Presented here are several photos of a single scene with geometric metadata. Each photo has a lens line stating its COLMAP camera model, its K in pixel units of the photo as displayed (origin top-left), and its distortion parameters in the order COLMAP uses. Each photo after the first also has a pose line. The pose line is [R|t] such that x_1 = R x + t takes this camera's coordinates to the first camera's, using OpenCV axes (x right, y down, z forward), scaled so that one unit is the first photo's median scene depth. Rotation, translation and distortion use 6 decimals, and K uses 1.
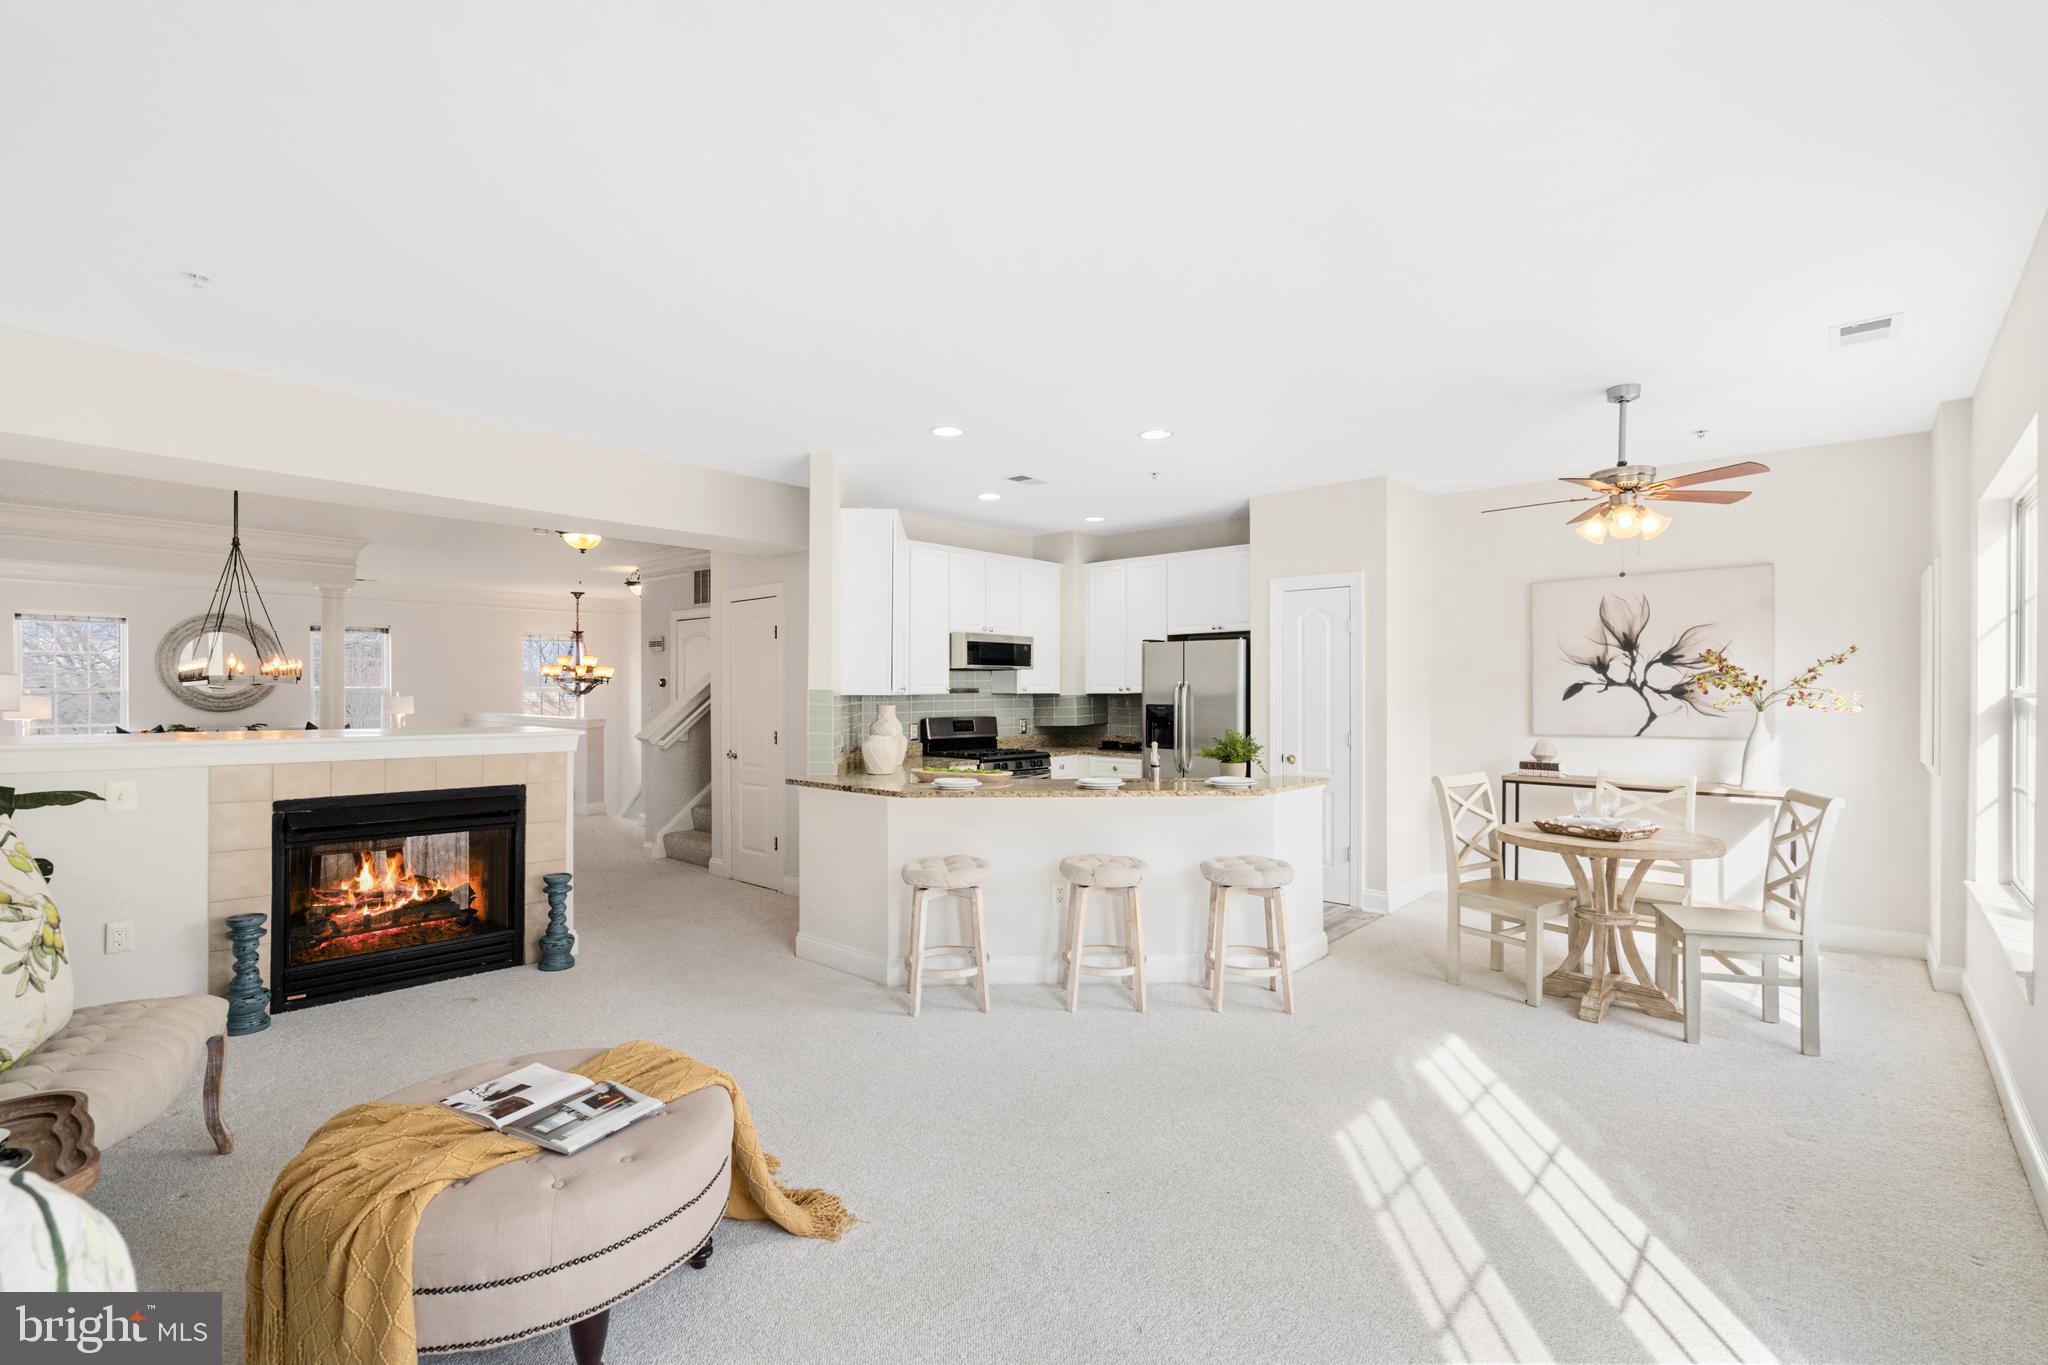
lens RADIAL K [[944.1, 0, 1017.3], [0, 944.1, 688.3], [0, 0, 1]] dist [0.000433, 0.002882]
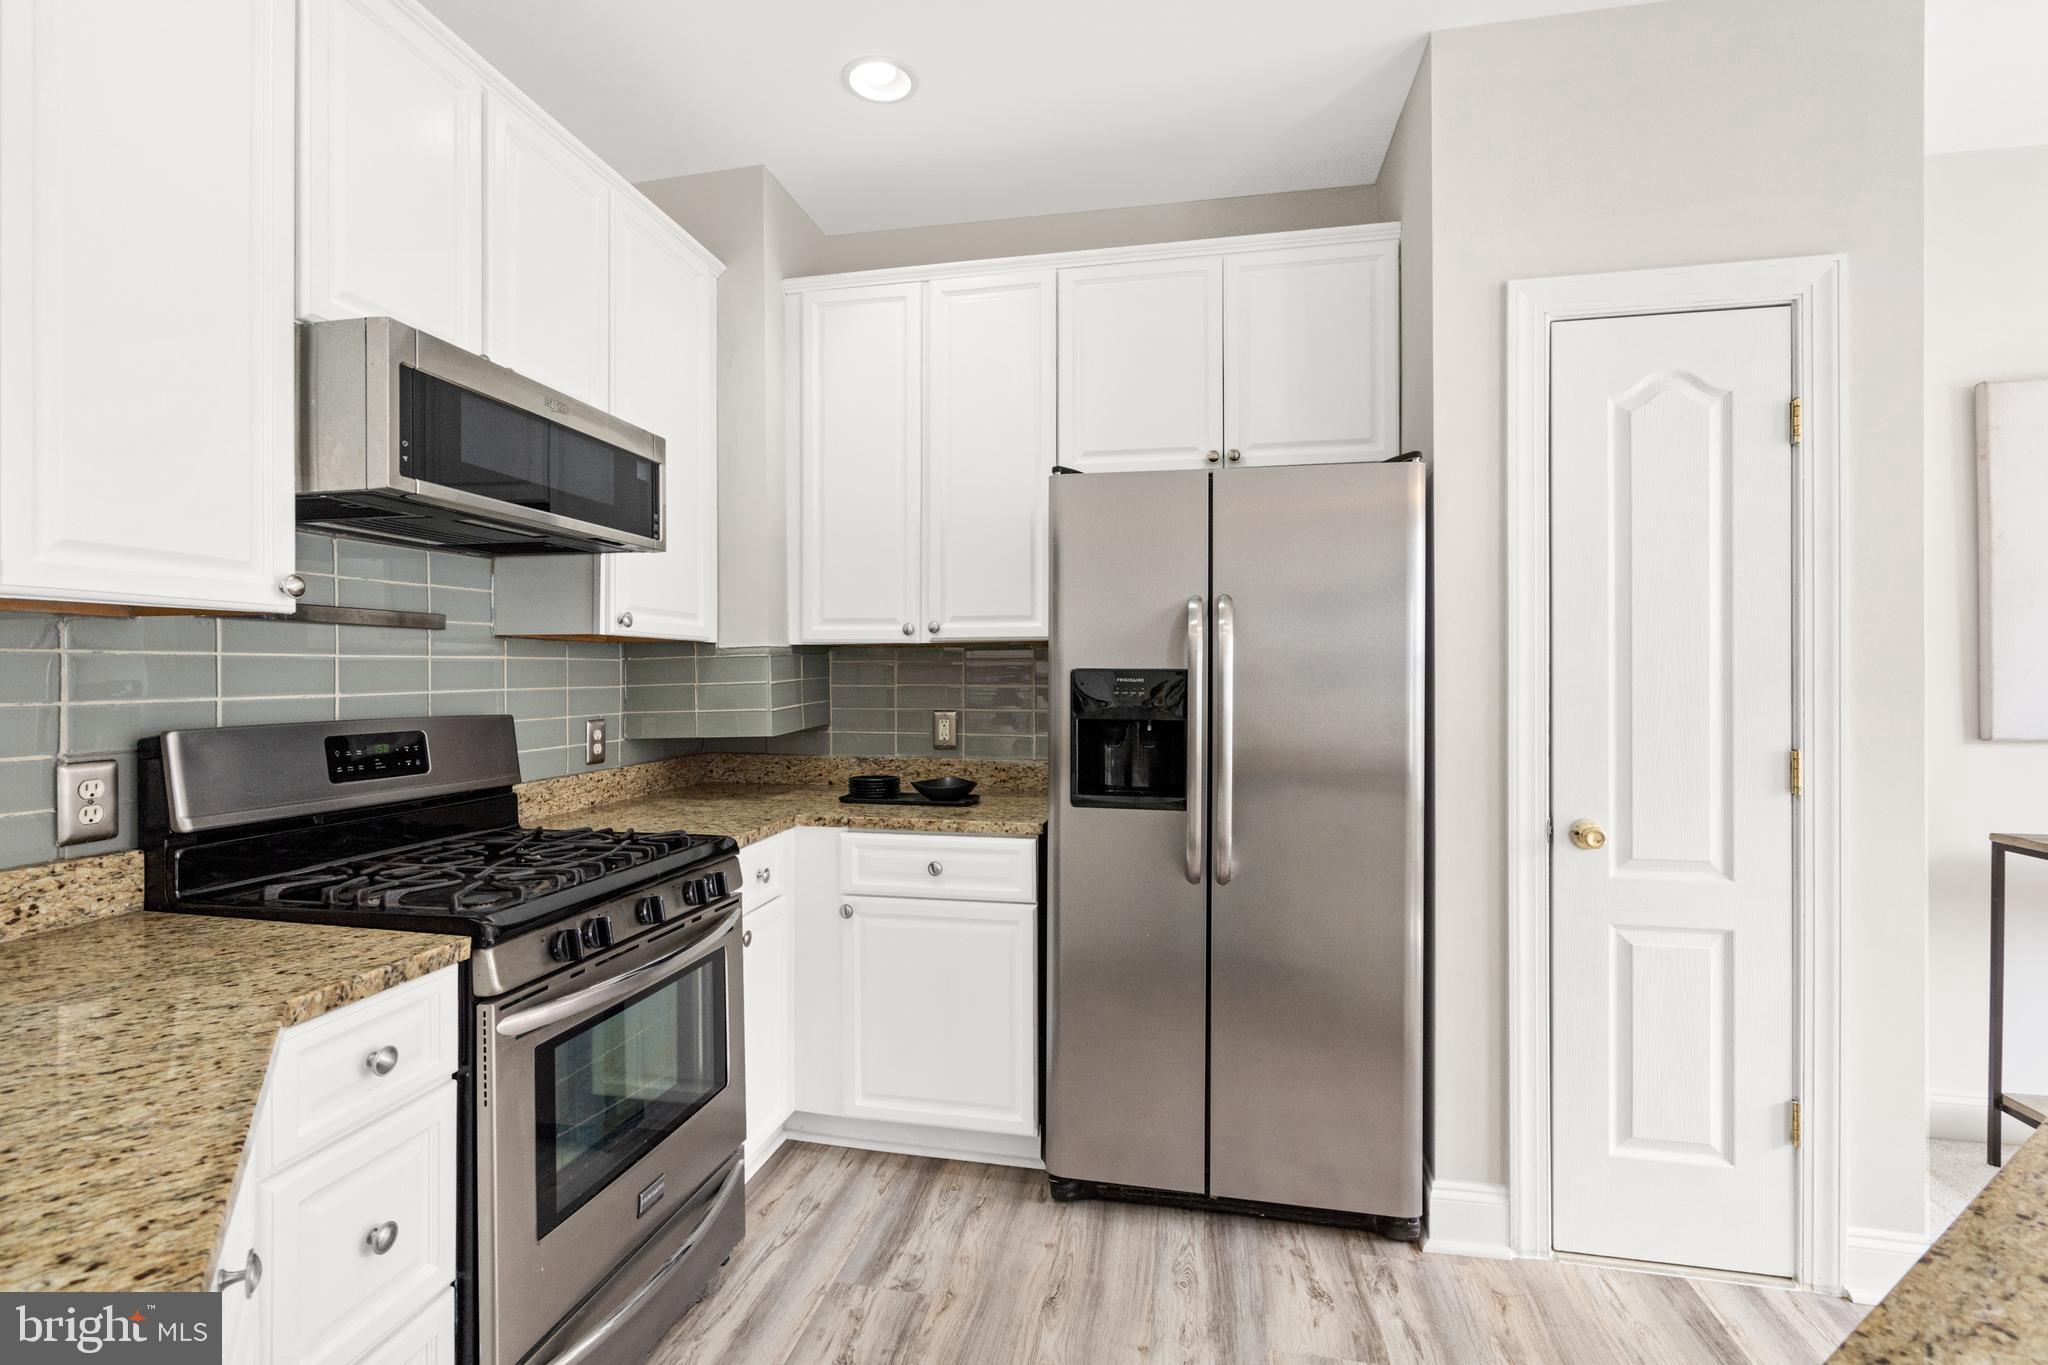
lens RADIAL K [[944.1, 0, 1003.5], [0, 944.1, 677.7], [0, 0, 1]] dist [0.000433, 0.002882]
pose [[0.864436, 0.001175, 0.502742, -0.052230], [-0.004625, 0.999974, 0.005615, 0.022518], [-0.502722, -0.007179, 0.864418, 0.923919]]
